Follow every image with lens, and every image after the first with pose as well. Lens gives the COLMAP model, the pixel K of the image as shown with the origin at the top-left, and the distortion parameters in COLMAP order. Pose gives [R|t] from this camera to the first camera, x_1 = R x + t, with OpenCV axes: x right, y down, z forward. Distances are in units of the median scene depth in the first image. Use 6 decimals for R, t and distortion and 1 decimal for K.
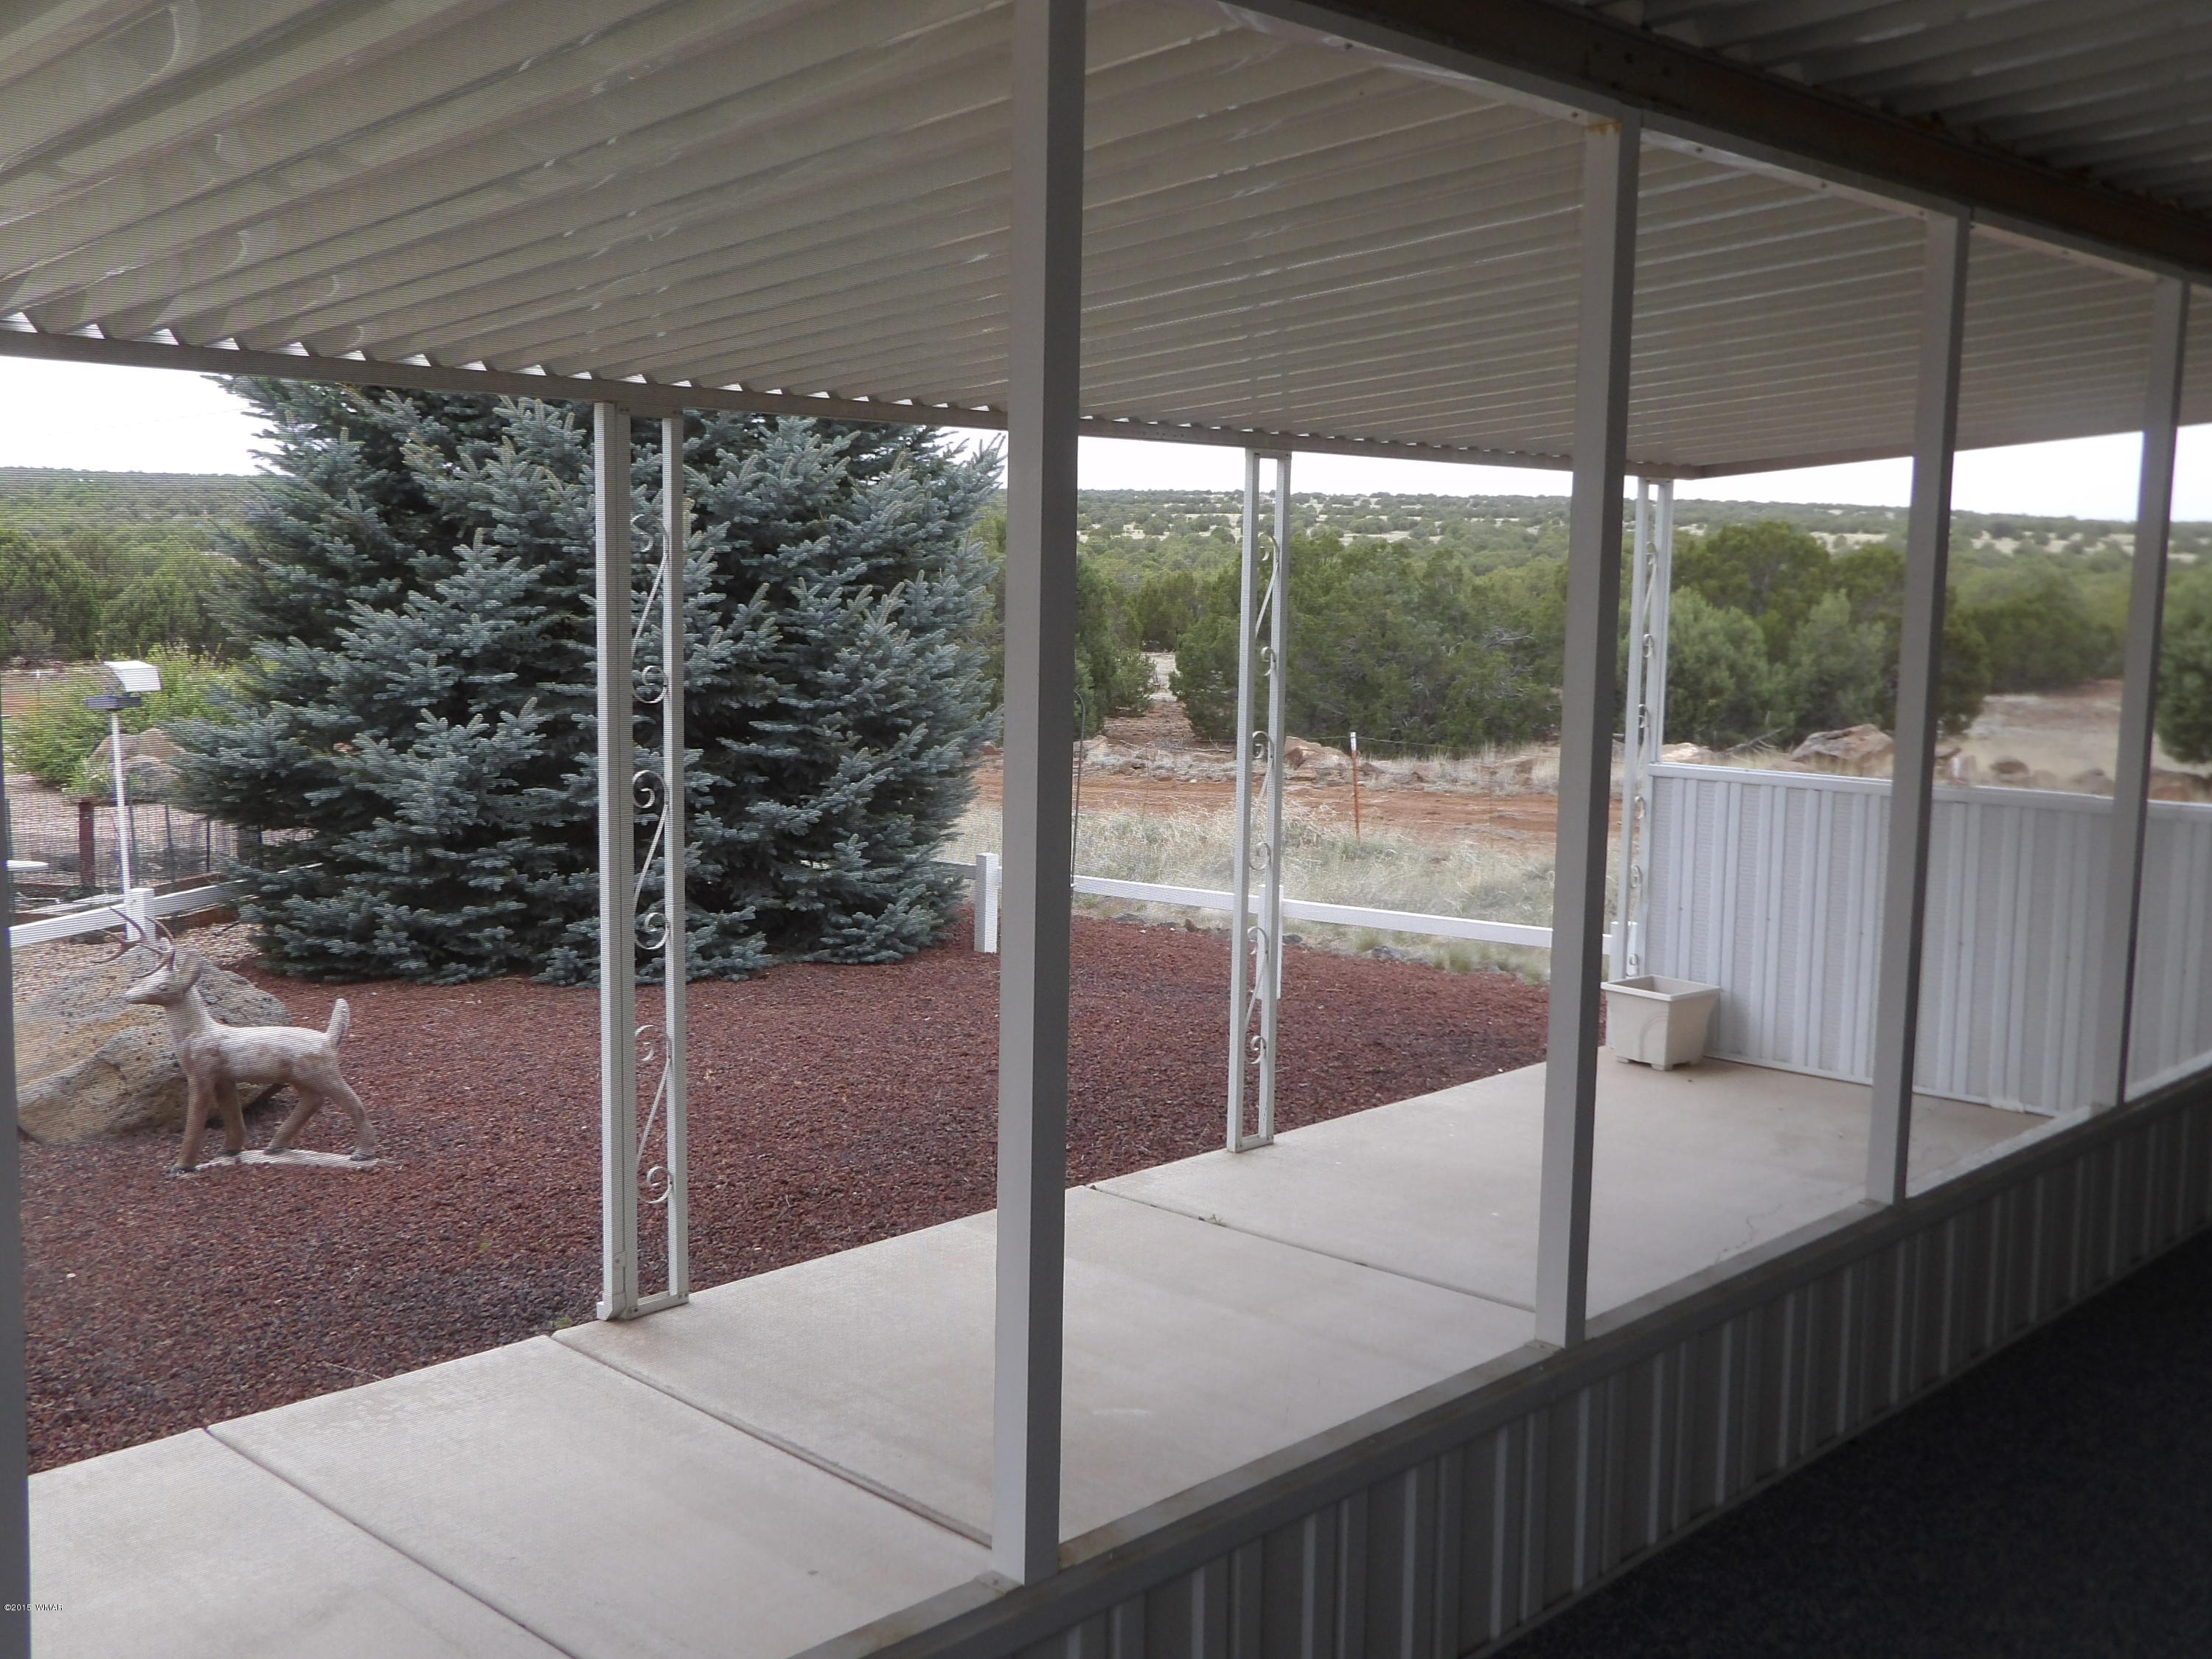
lens RADIAL K [[2211.6, 0, 1117.5], [0, 2211.6, 827.4], [0, 0, 1]] dist [-0.035050, 0.094046]
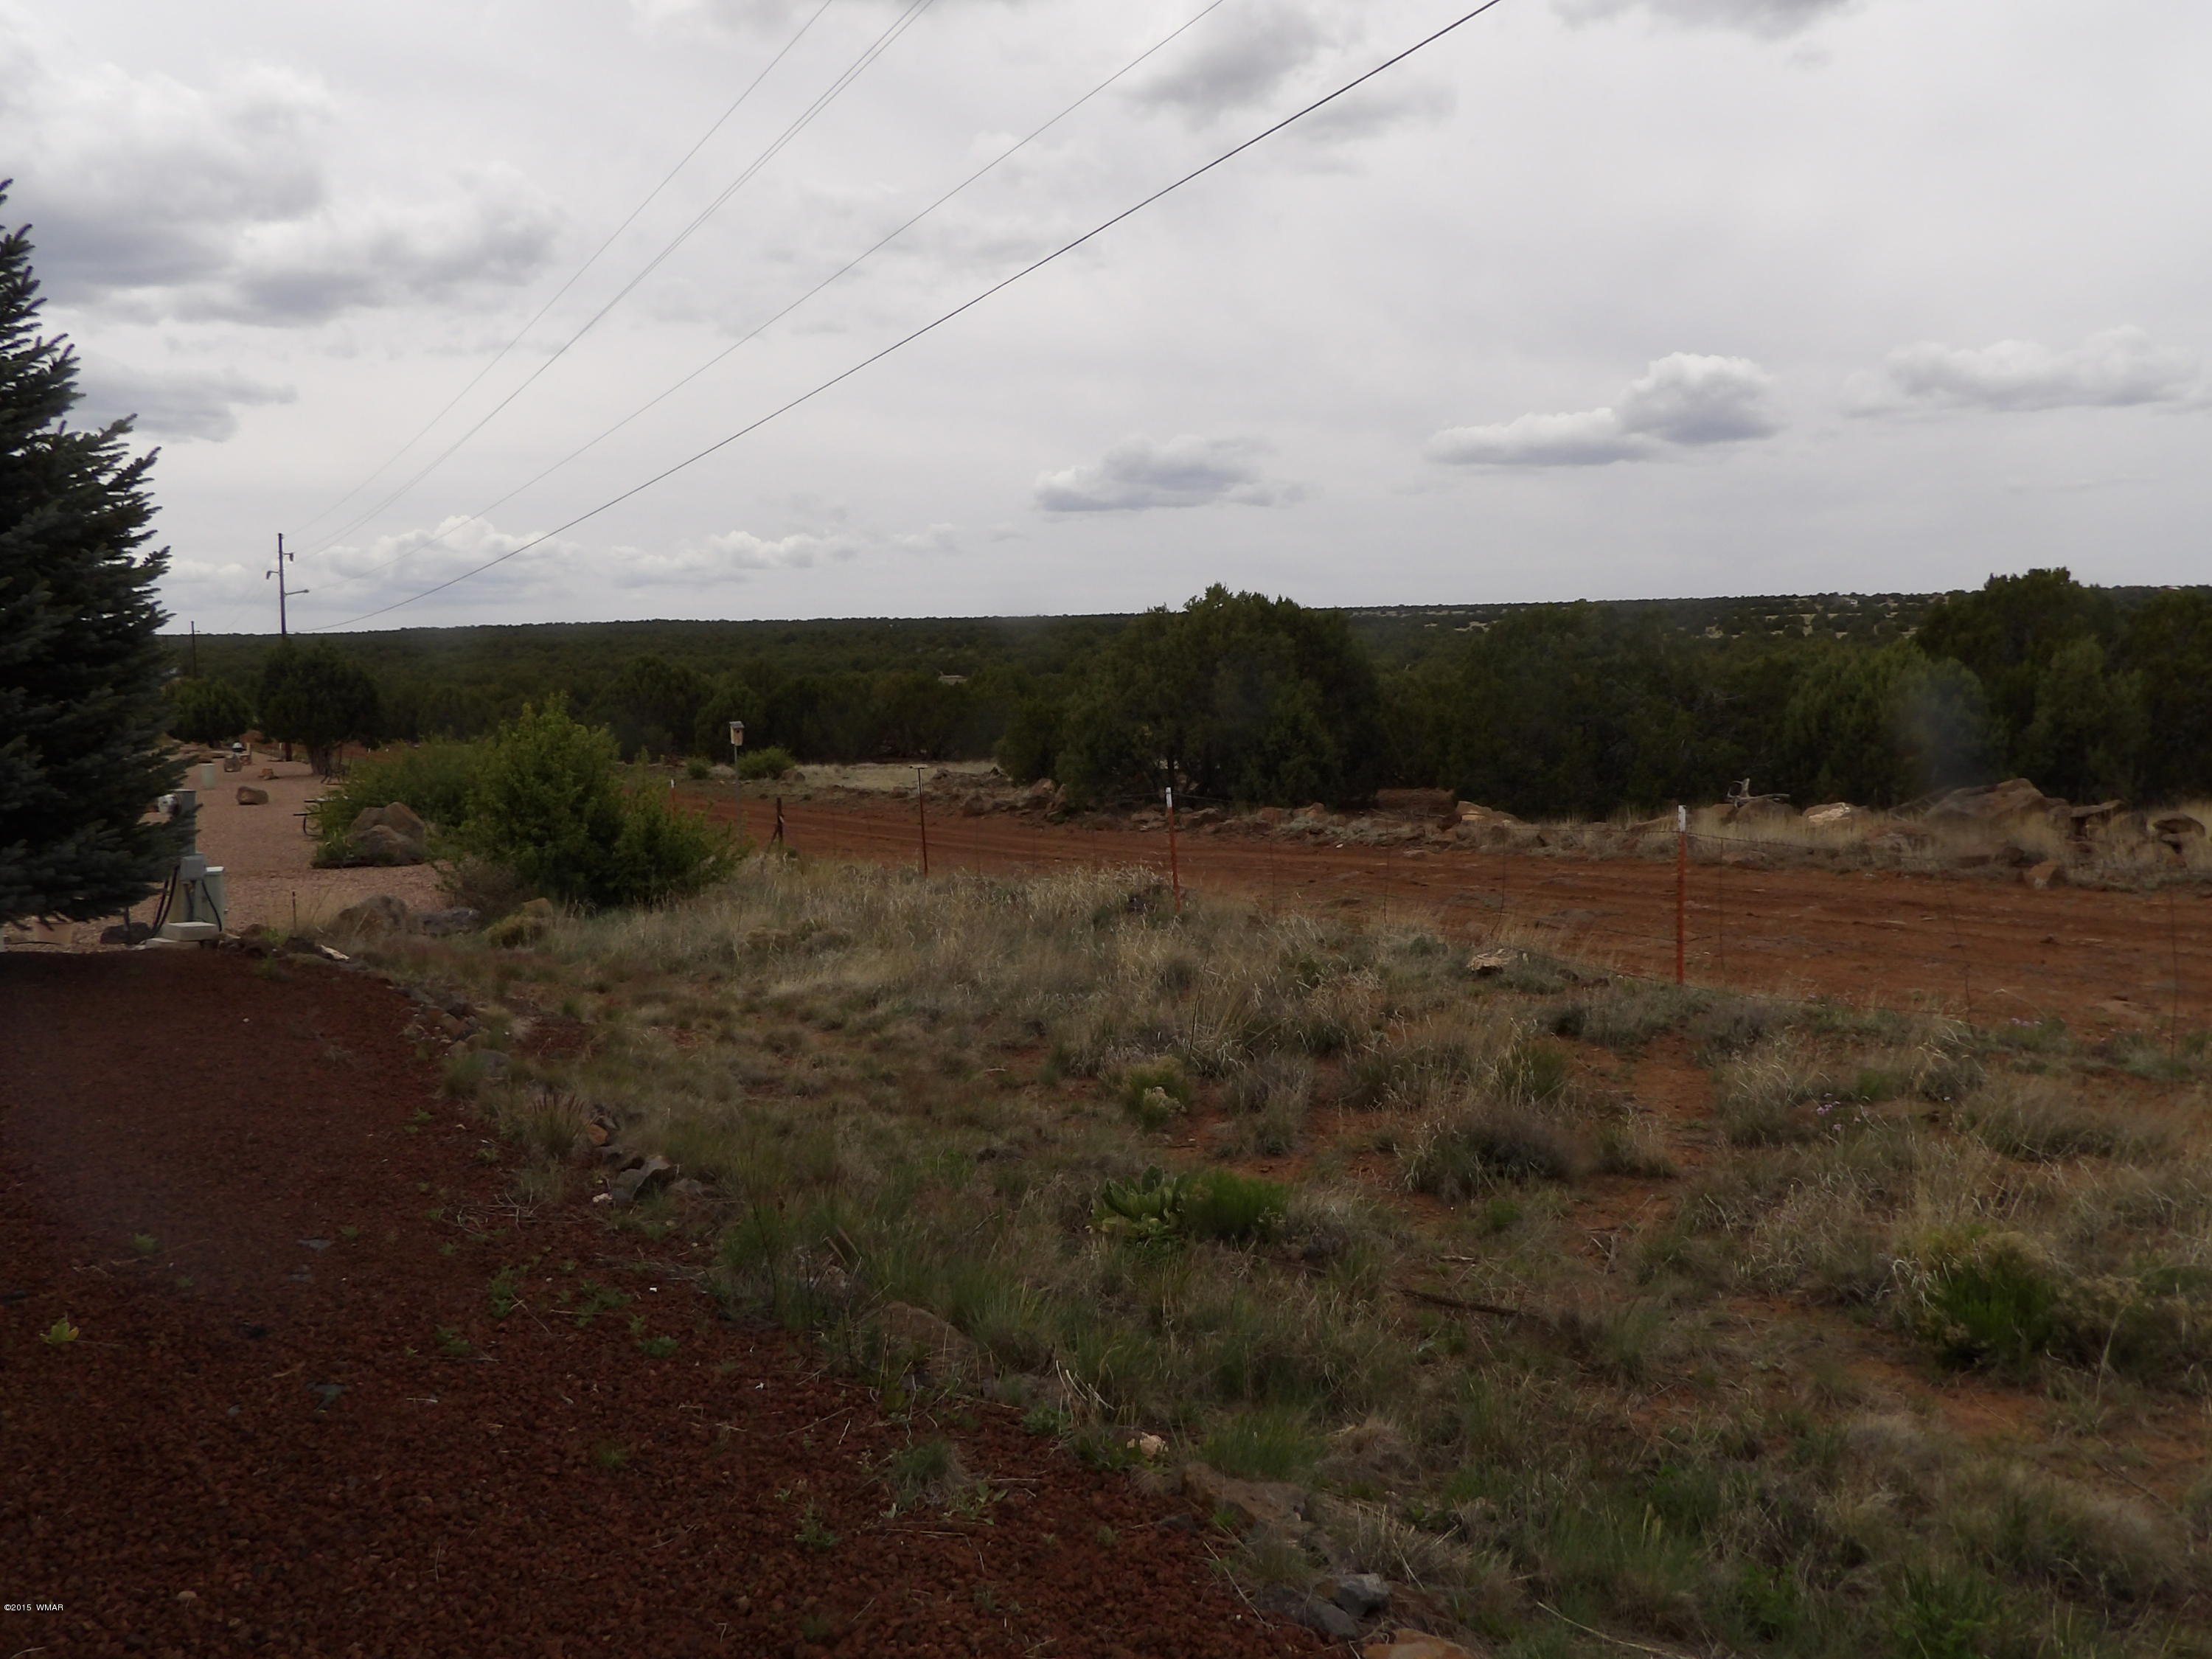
lens RADIAL K [[1842.9, 0, 1112.2], [0, 1842.9, 823.1], [0, 0, 1]] dist [-0.072518, 0.092736]
pose [[0.950029, -0.006848, -0.312086, 0.668437], [-0.004620, 0.999341, -0.035991, -0.002893], [0.312127, 0.035634, 0.949372, 0.591886]]
